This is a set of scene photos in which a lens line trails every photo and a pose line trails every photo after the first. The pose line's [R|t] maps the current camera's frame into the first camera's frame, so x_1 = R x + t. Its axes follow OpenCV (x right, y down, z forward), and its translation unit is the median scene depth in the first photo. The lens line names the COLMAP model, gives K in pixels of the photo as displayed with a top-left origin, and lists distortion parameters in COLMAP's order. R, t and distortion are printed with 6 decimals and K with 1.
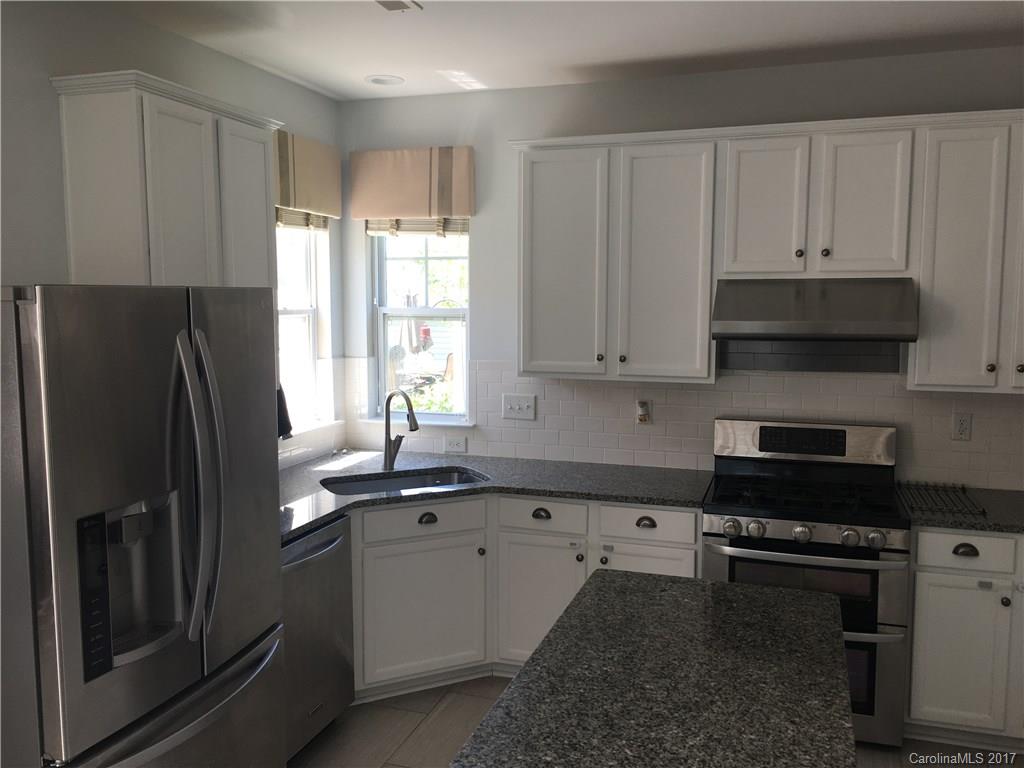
lens RADIAL K [[865.7, 0, 507.7], [0, 865.7, 379.3], [0, 0, 1]] dist [0.069818, -0.083994]
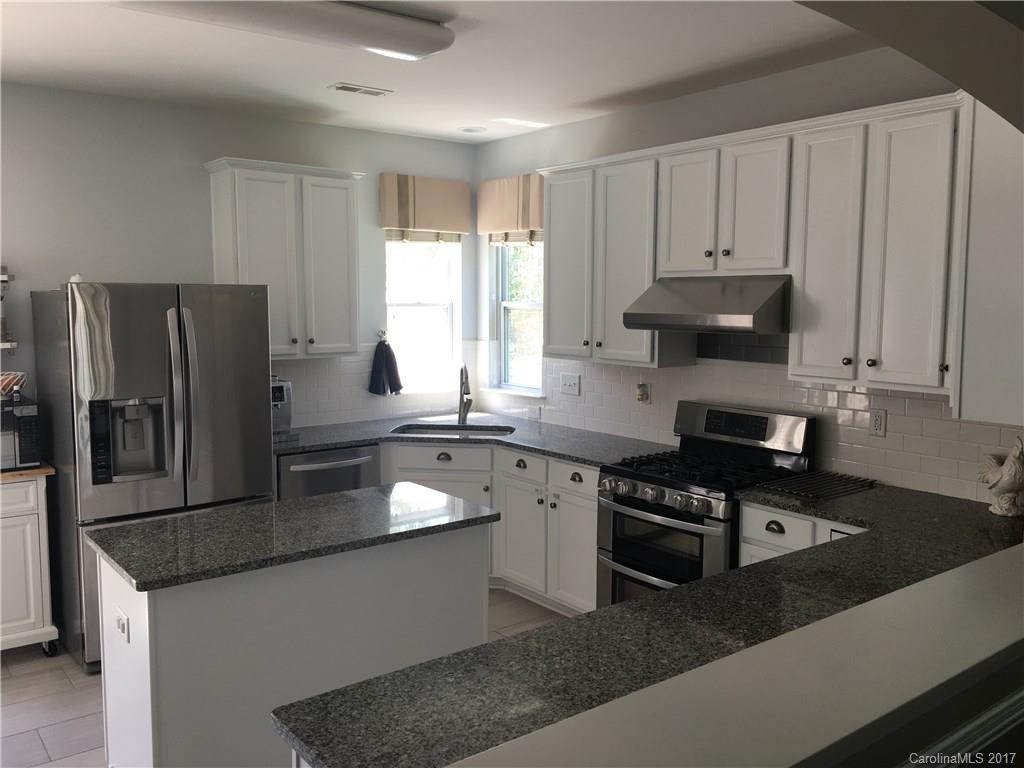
lens RADIAL K [[865.7, 0, 512.3], [0, 865.7, 380.4], [0, 0, 1]] dist [0.069818, -0.083994]
pose [[0.831968, 0.056607, -0.551928, 0.717819], [-0.057171, 0.998233, 0.016203, 0.013516], [0.551870, 0.018074, 0.833734, -0.065377]]
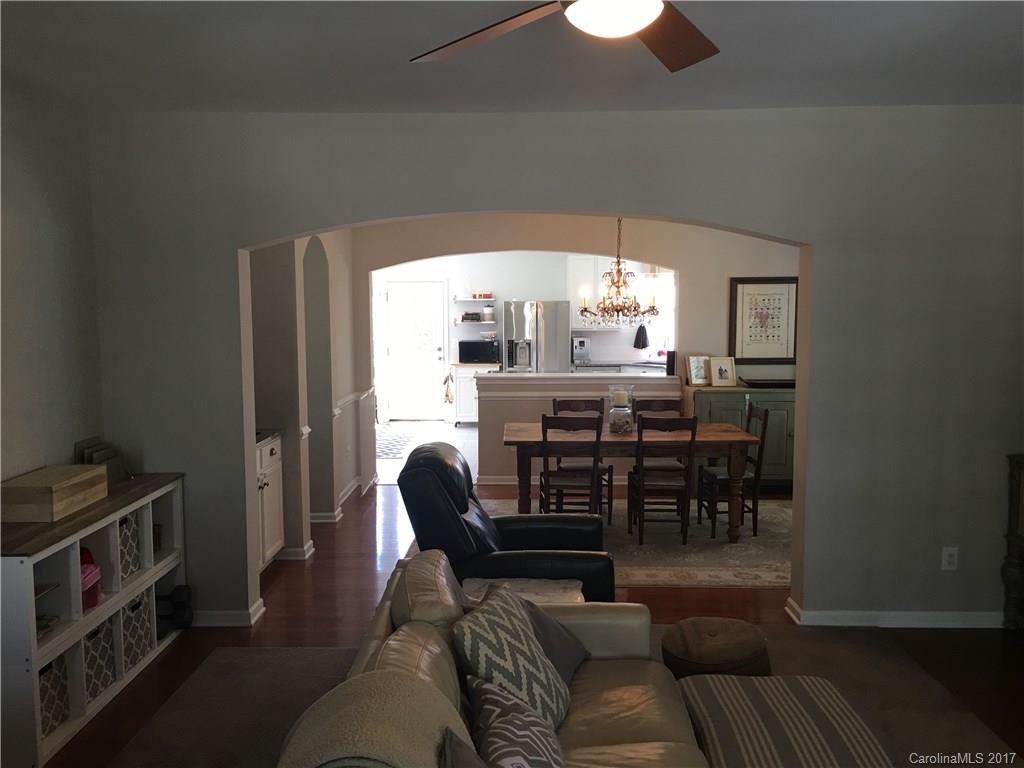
lens RADIAL K [[865.7, 0, 507.7], [0, 865.7, 381.5], [0, 0, 1]] dist [0.069818, -0.083994]
pose [[0.304331, 0.084831, -0.948782, 2.689625], [-0.087986, 0.994272, 0.060676, 0.042516], [0.948494, 0.065014, 0.310051, -0.434923]]
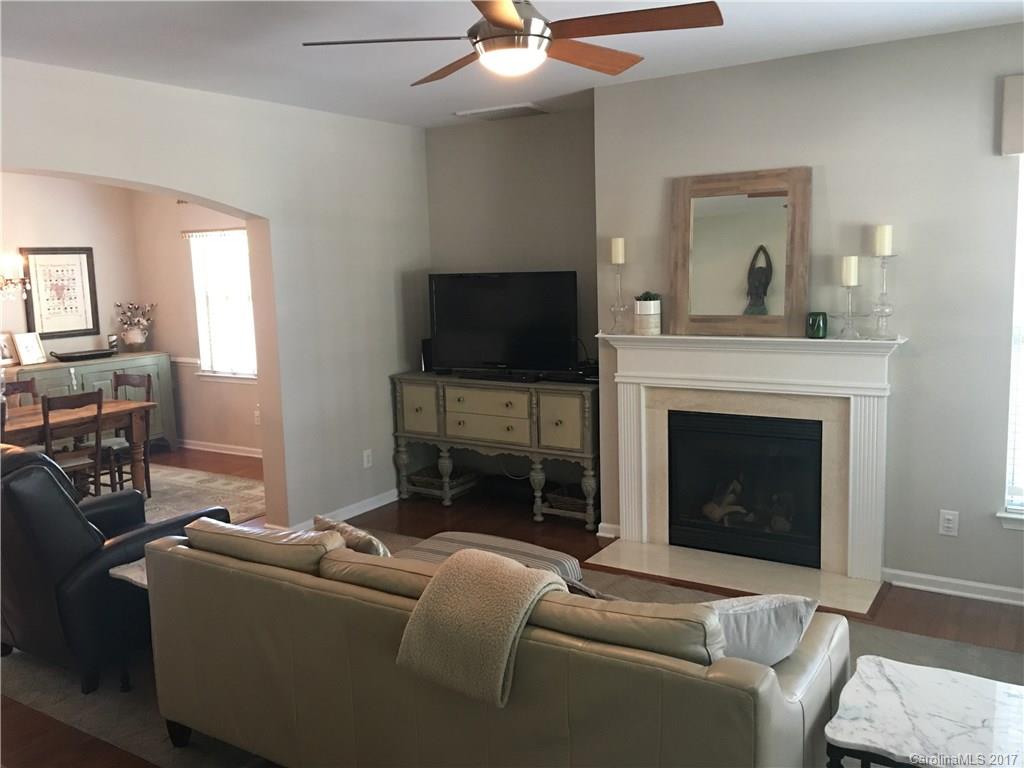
lens RADIAL K [[865.7, 0, 510.0], [0, 865.7, 383.3], [0, 0, 1]] dist [0.069818, -0.083994]
pose [[0.971143, 0.003289, -0.238476, 2.369128], [0.008104, 0.998873, 0.046776, 0.096201], [0.238361, -0.047359, 0.970021, -0.973355]]
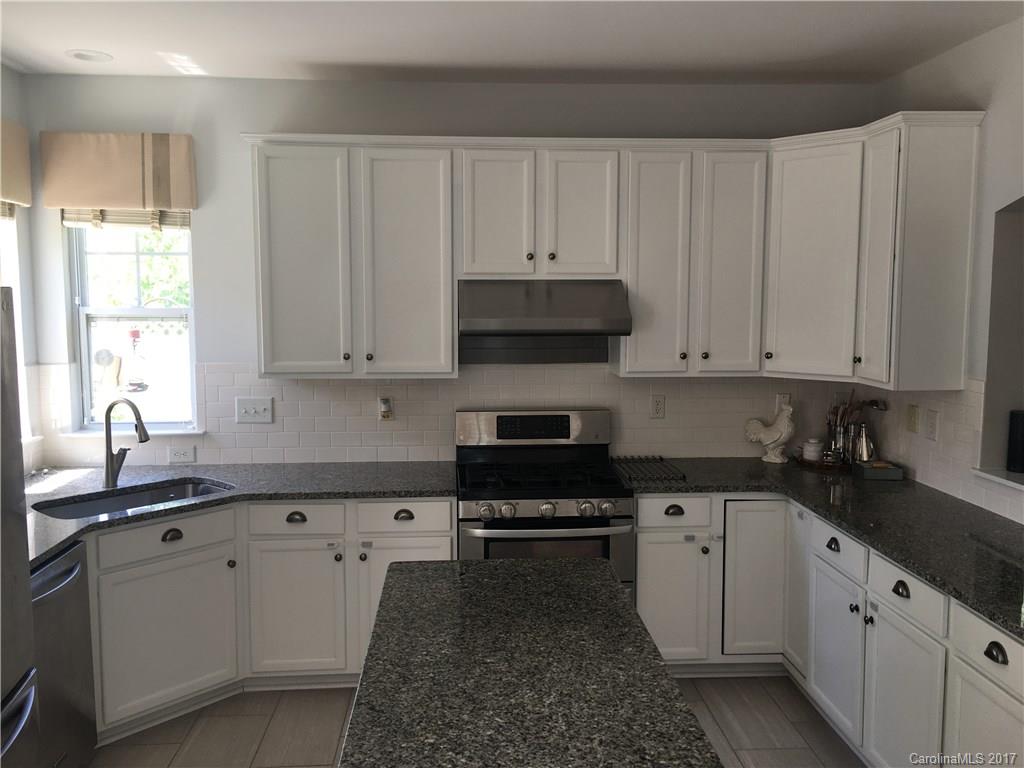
lens RADIAL K [[865.7, 0, 509.7], [0, 865.7, 378.5], [0, 0, 1]] dist [0.069818, -0.083994]
pose [[0.925551, -0.038201, 0.376691, -0.101981], [0.037468, 0.999255, 0.009276, -0.001890], [-0.376765, 0.005529, 0.926292, -0.002033]]
